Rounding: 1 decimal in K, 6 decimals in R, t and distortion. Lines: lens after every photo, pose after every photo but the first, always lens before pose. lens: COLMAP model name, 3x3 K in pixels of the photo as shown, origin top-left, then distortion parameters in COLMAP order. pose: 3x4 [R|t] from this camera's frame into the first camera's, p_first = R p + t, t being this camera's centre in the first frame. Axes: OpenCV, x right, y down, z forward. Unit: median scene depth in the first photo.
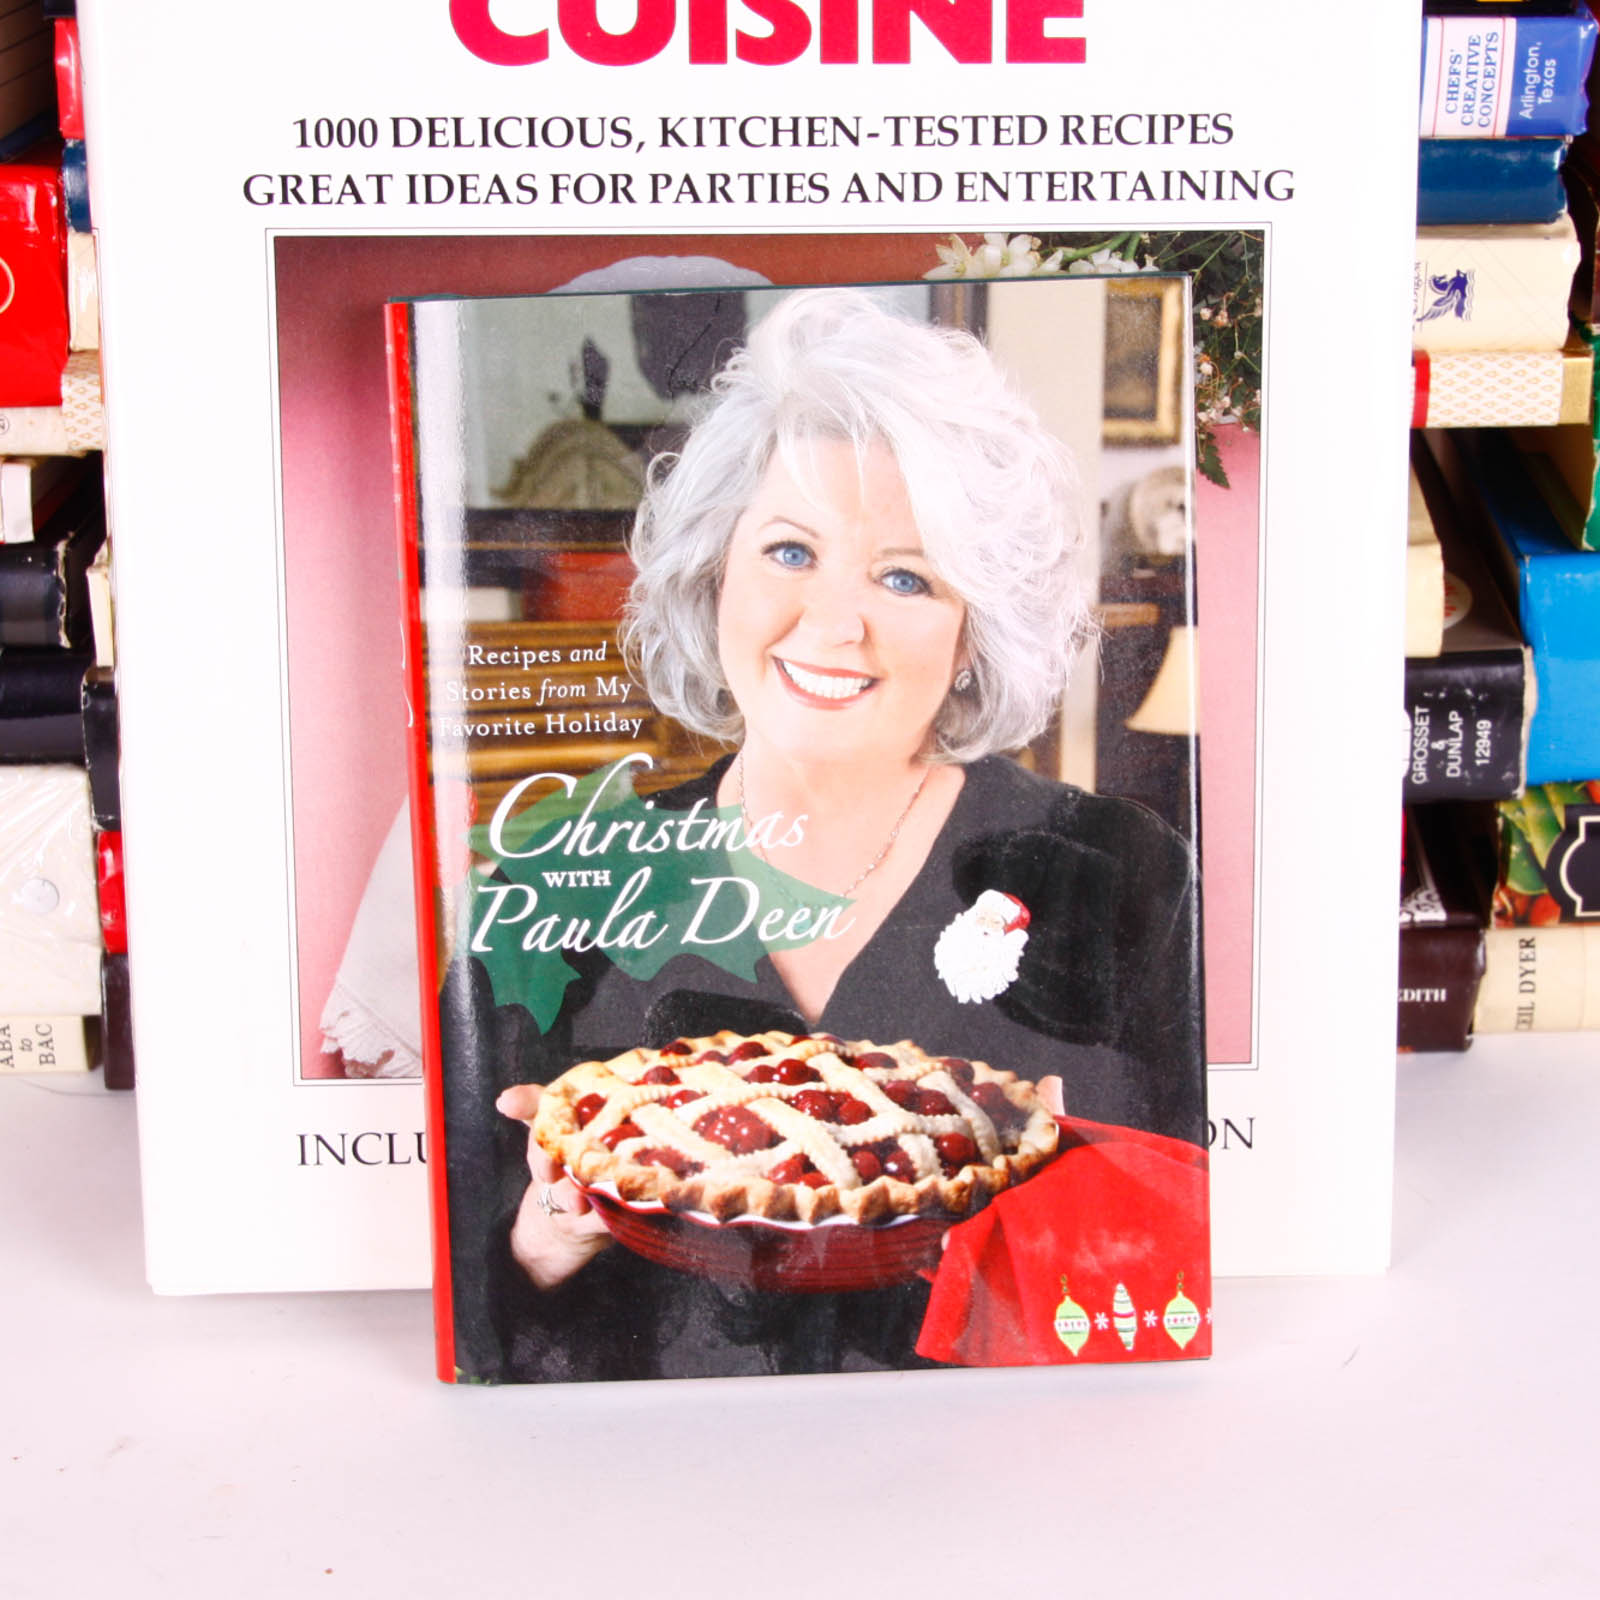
lens RADIAL K [[3829.0, 0, 821.8], [0, 3829.0, 911.7], [0, 0, 1]] dist [0.050888, 0.149602]
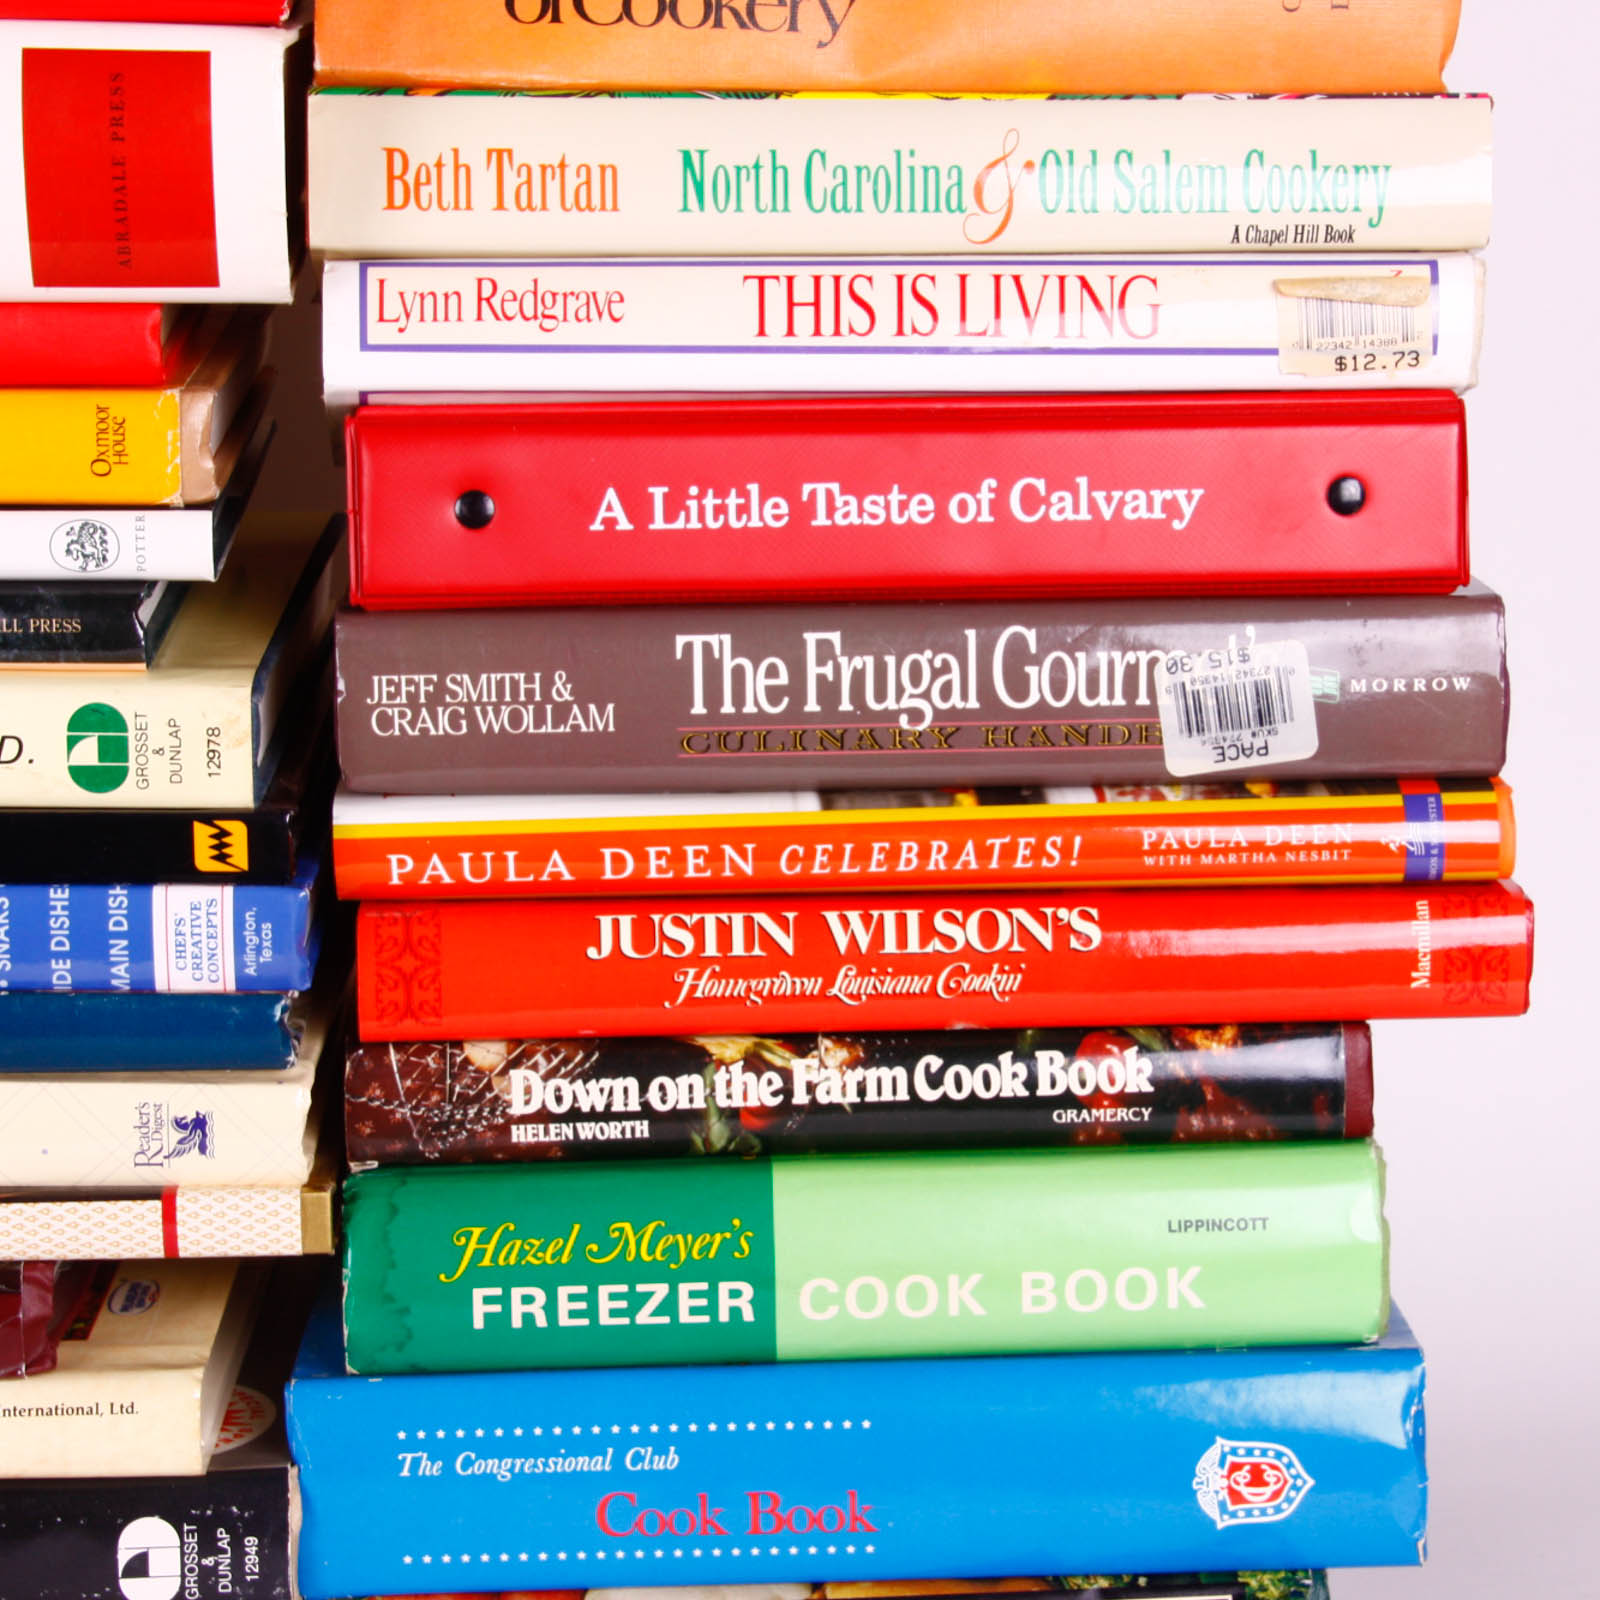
lens RADIAL K [[4451.1, 0, 836.6], [0, 4451.1, 898.7], [0, 0, 1]] dist [0.104613, 0.583030]
pose [[0.999004, 0.003372, 0.044503, 0.285561], [0.006369, 0.976165, -0.216936, 0.047160], [-0.044174, 0.217004, 0.975171, -0.240642]]
